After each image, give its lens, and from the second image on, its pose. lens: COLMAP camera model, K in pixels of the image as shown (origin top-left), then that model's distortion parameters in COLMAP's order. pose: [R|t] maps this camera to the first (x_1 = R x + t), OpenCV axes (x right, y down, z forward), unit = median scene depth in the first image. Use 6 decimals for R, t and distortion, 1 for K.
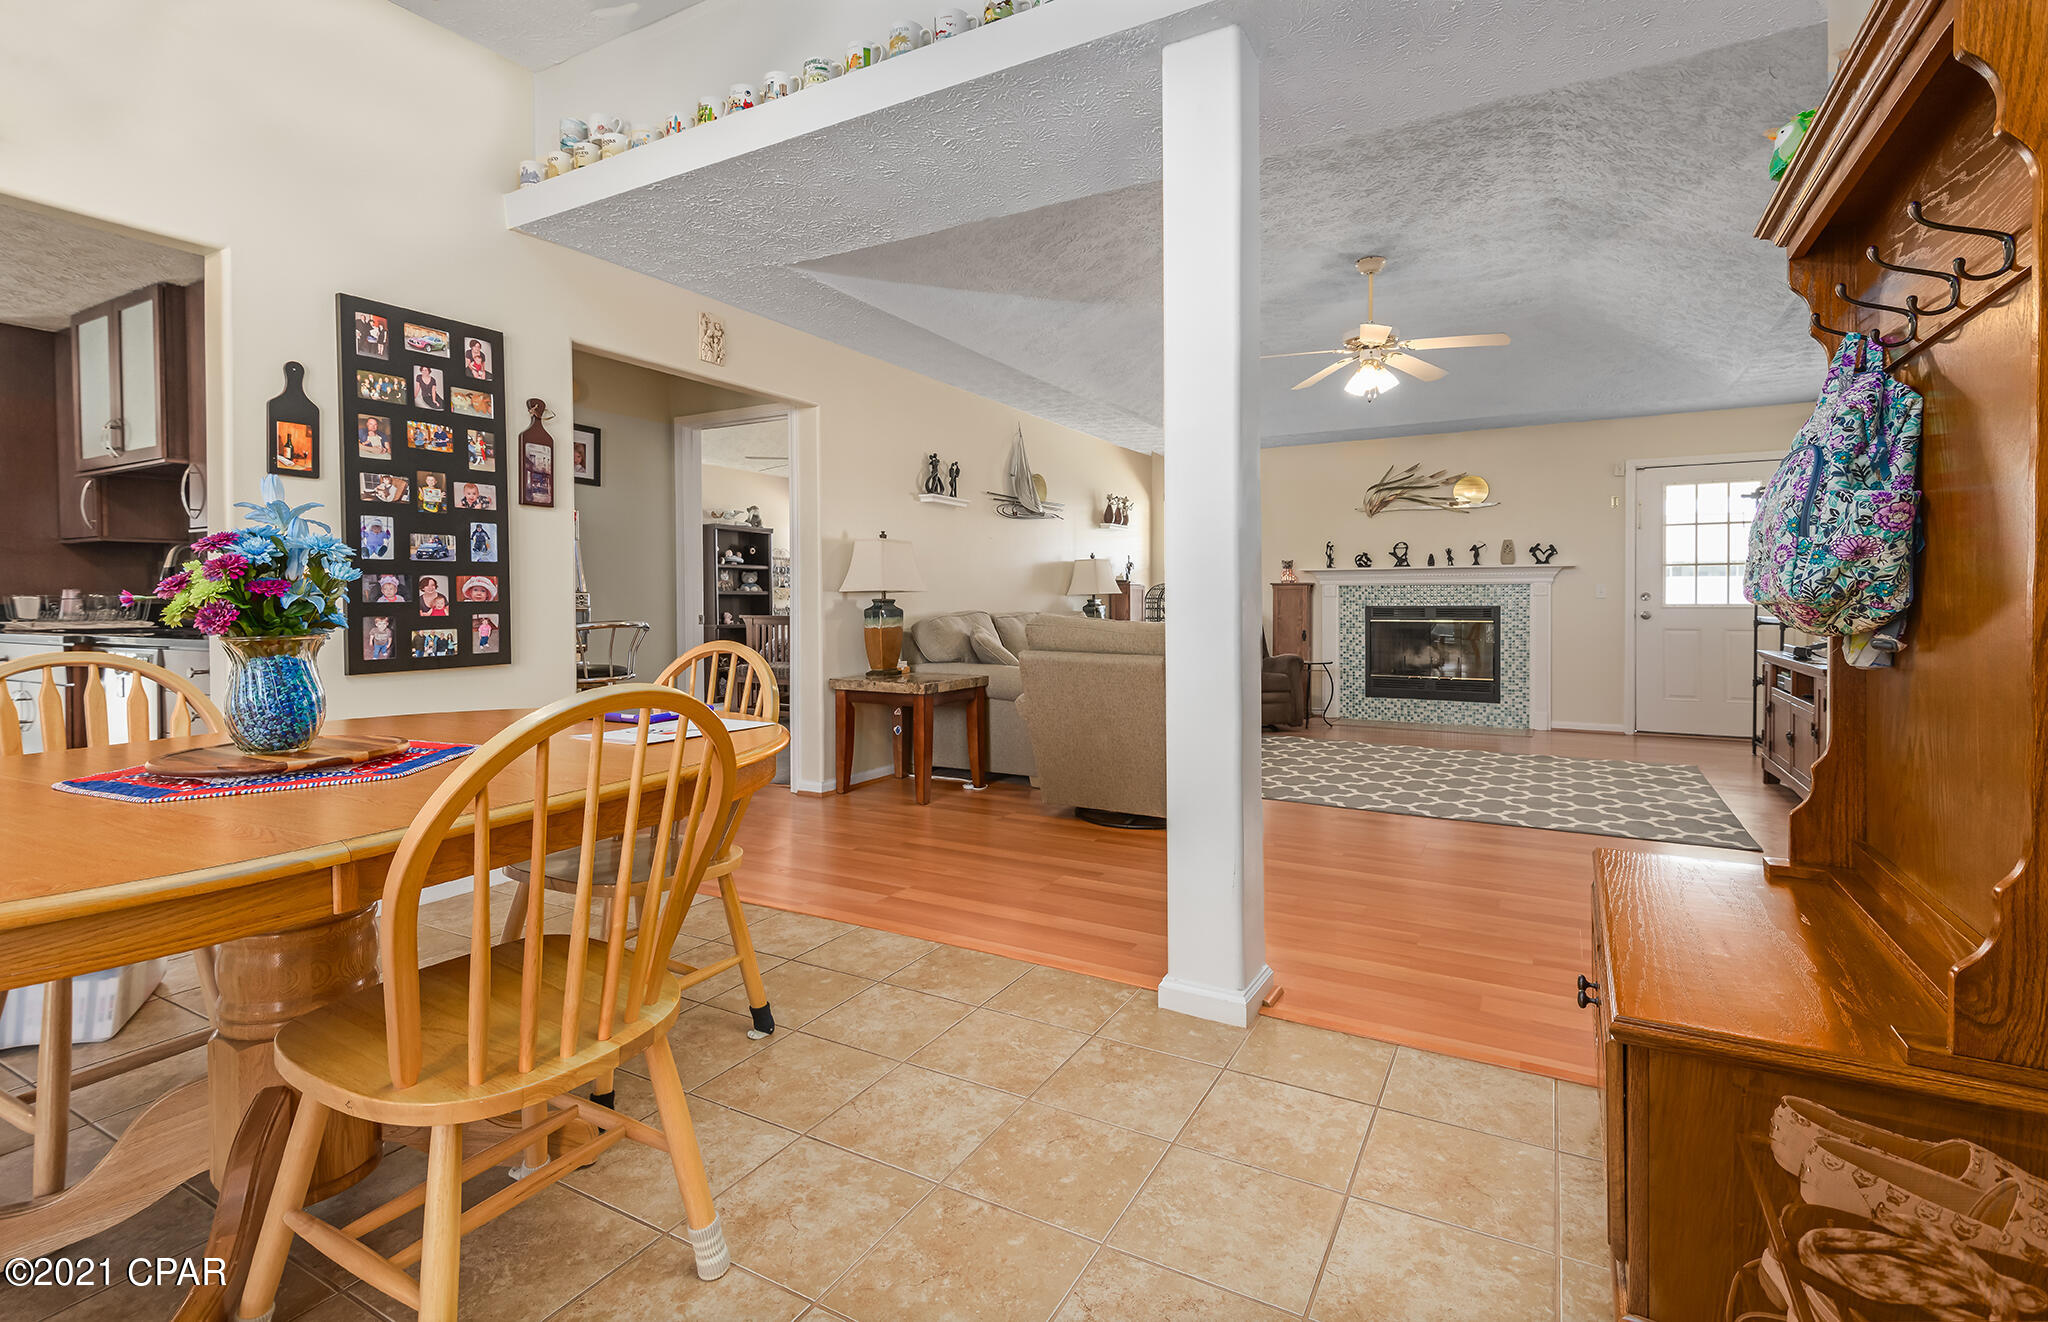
lens RADIAL K [[919.2, 0, 1034.4], [0, 919.2, 616.4], [0, 0, 1]] dist [-0.000042, -0.000499]
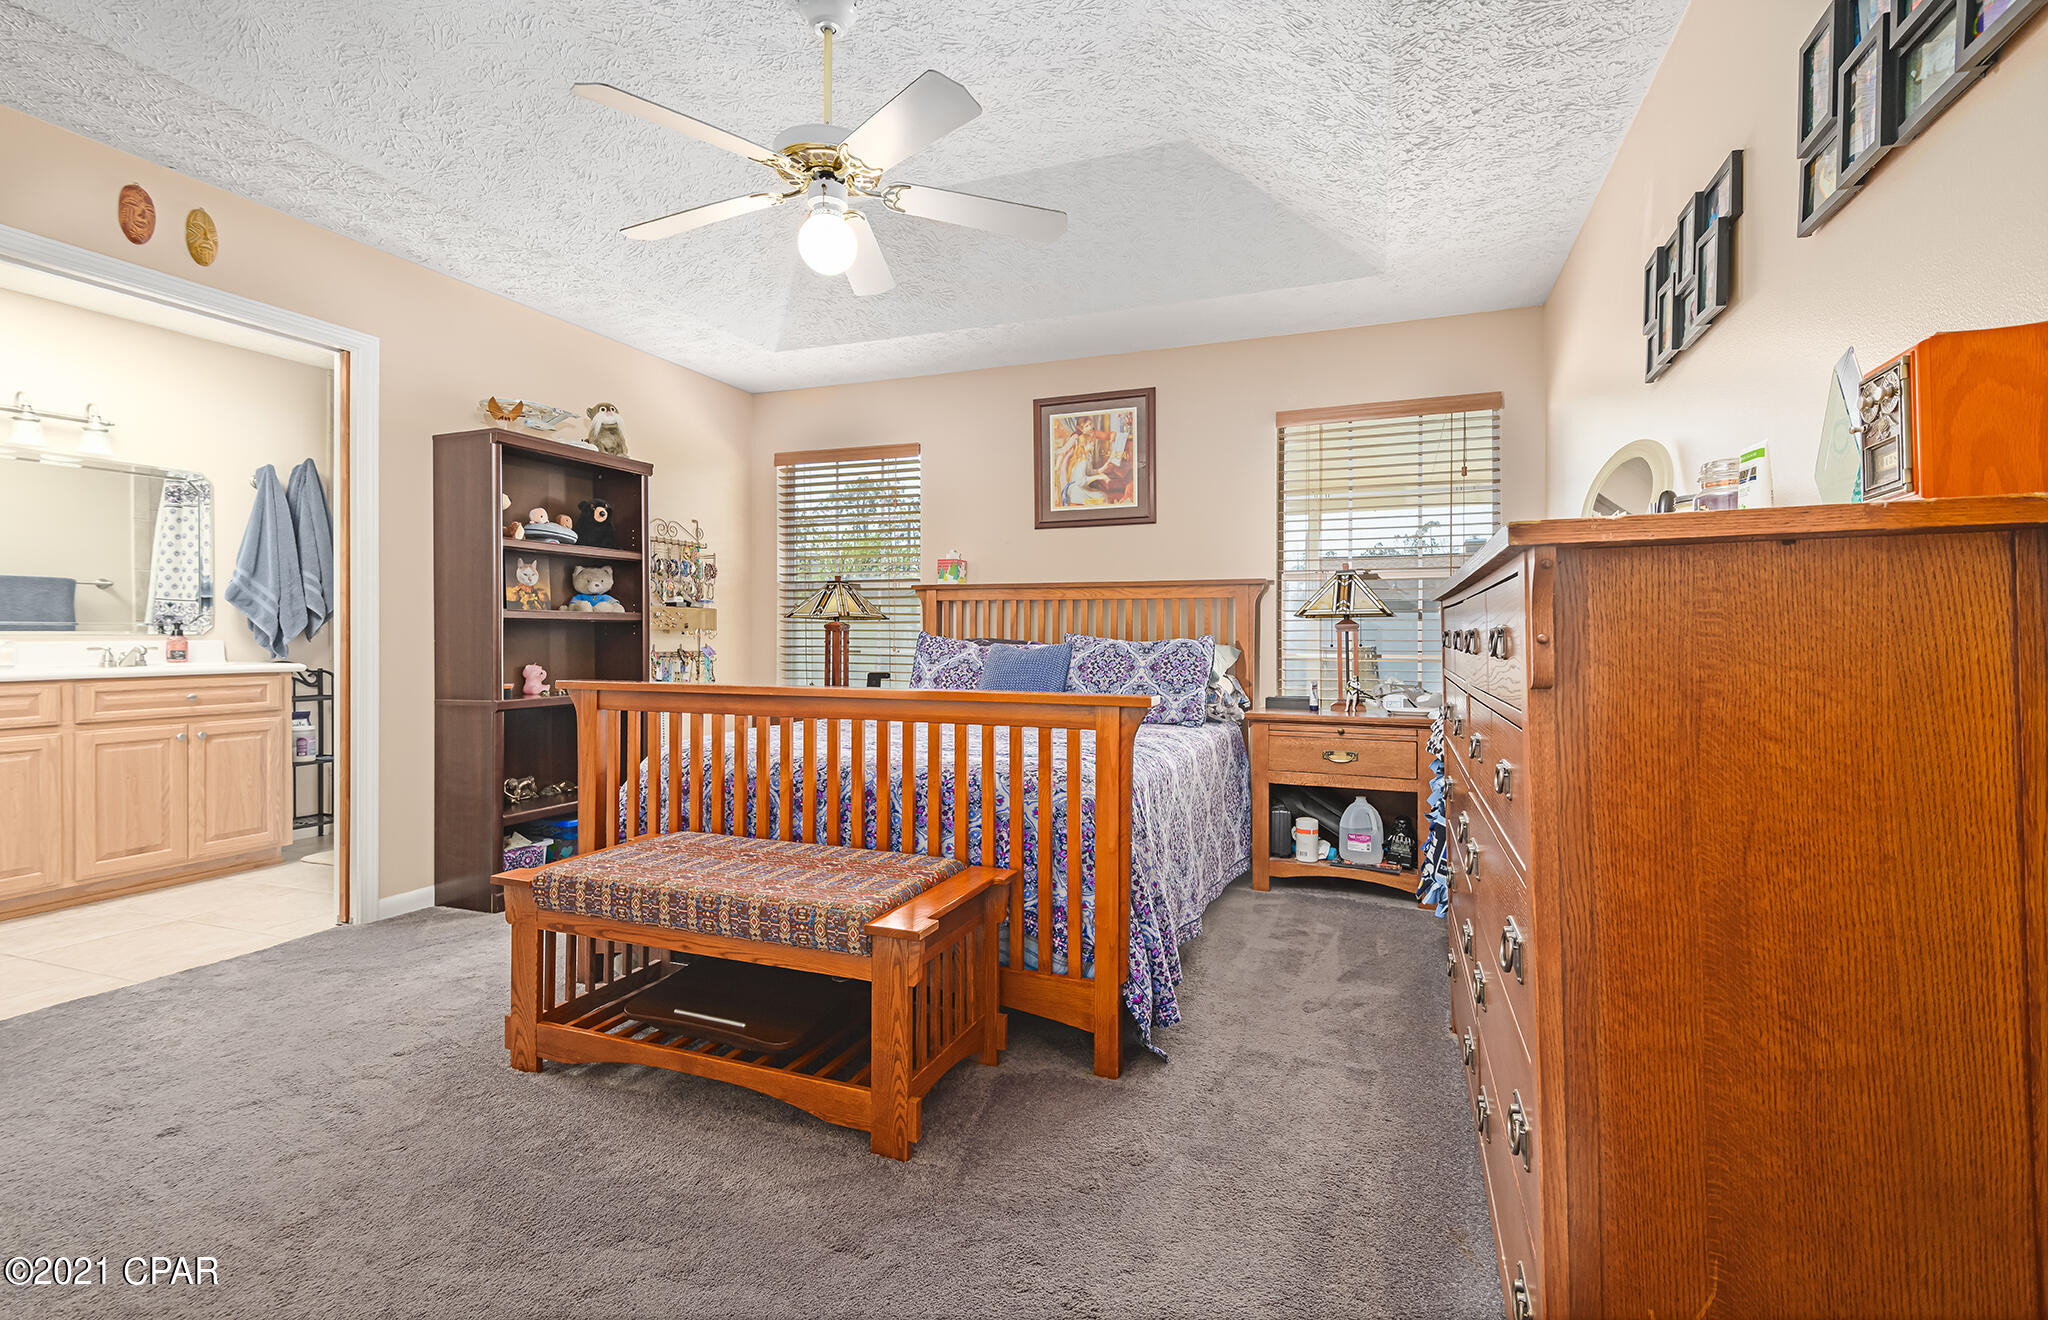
lens RADIAL K [[919.2, 0, 1034.4], [0, 919.2, 615.4], [0, 0, 1]] dist [-0.000042, -0.000499]
pose [[0.990471, -0.000611, 0.137721, -0.479386], [0.005293, 0.999420, -0.033632, -0.031426], [-0.137621, 0.034040, 0.989900, 1.587924]]
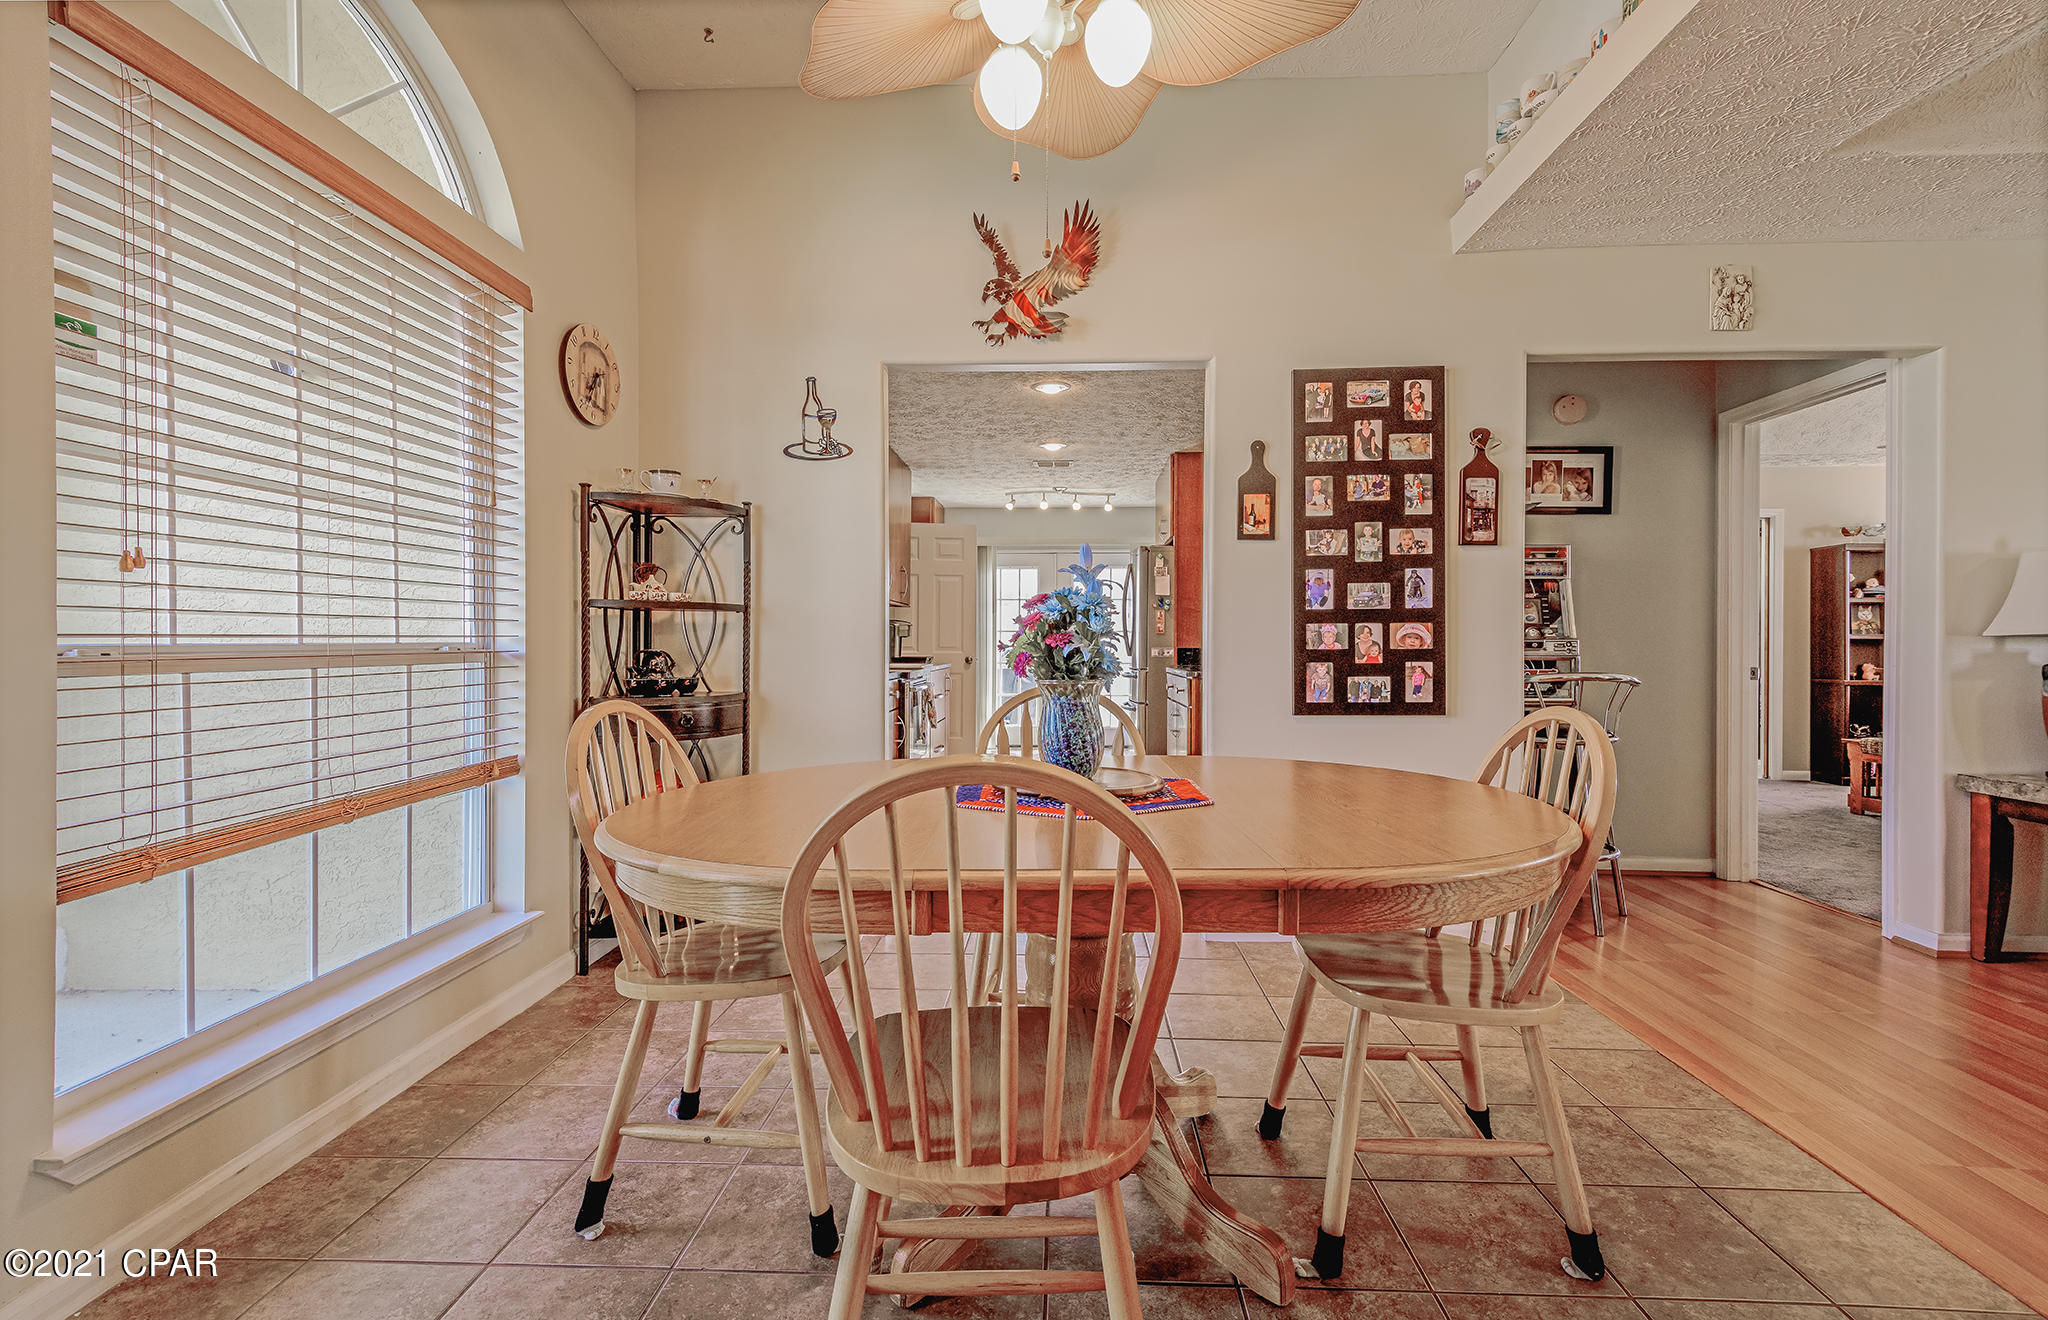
lens RADIAL K [[926.5, 0, 1017.2], [0, 926.5, 658.2], [0, 0, 1]] dist [0.001521, -0.000603]
pose [[0.432800, 0.017038, -0.901329, 0.101583], [-0.018923, 0.999773, 0.009812, -0.008624], [0.901291, 0.012809, 0.433024, 0.199661]]
